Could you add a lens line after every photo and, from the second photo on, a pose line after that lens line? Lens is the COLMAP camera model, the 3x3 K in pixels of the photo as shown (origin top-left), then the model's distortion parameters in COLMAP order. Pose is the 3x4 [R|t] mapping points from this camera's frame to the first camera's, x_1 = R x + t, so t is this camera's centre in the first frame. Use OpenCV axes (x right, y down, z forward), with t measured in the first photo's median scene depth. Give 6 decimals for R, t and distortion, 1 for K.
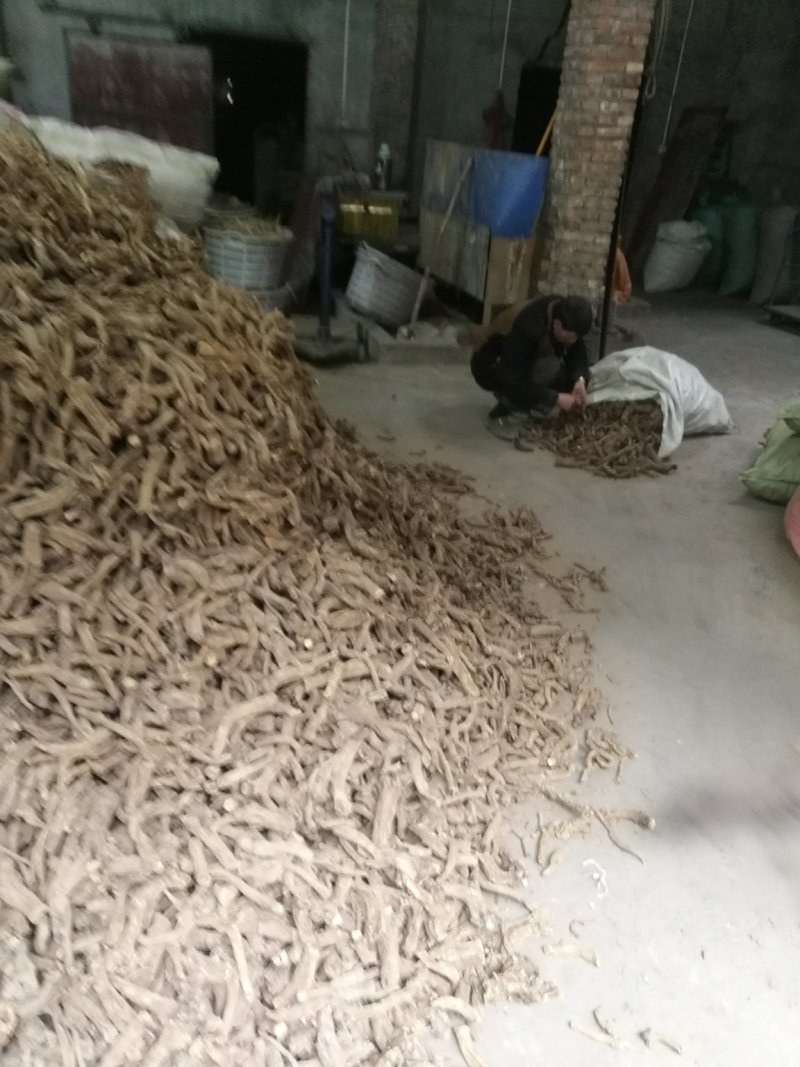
lens RADIAL K [[900.9, 0, 390.2], [0, 900.9, 533.9], [0, 0, 1]] dist [-0.005053, 0.008536]
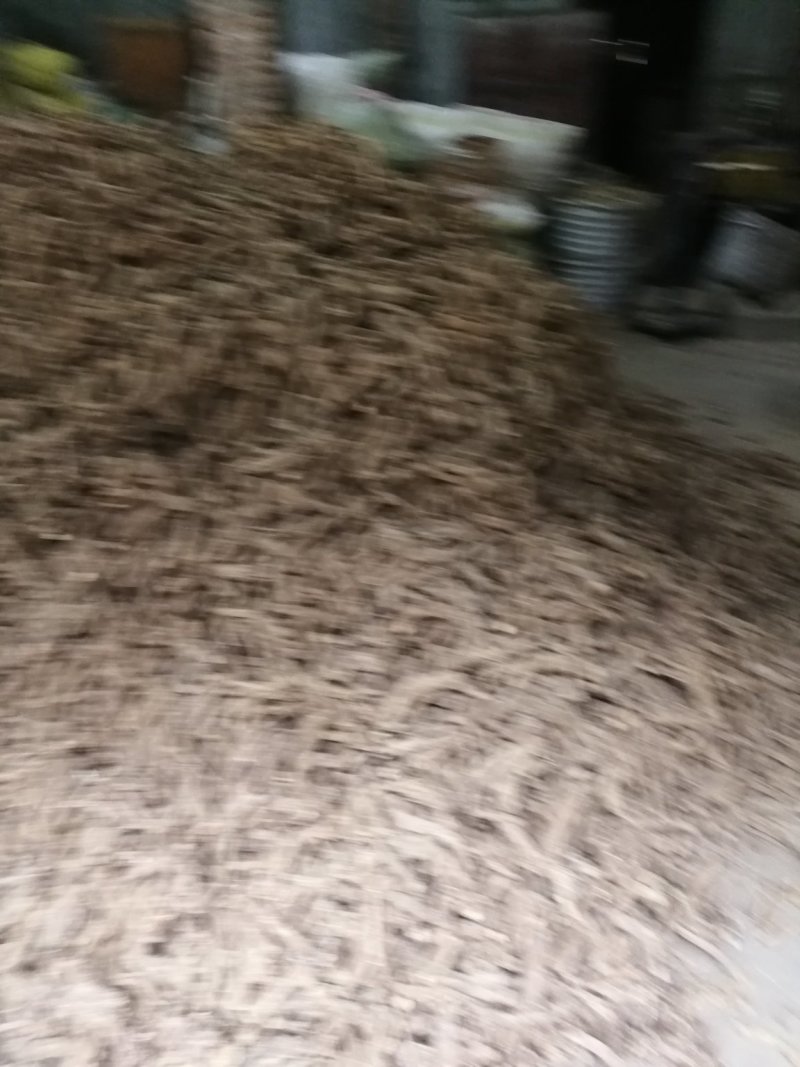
lens RADIAL K [[901.3, 0, 400.0], [0, 901.3, 533.5], [0, 0, 1]] dist [0.008566, 0.001378]
pose [[0.900288, 0.107396, -0.421838, 0.205099], [-0.095696, 0.994210, 0.048881, -0.015149], [0.424645, -0.003639, 0.905353, 0.076198]]
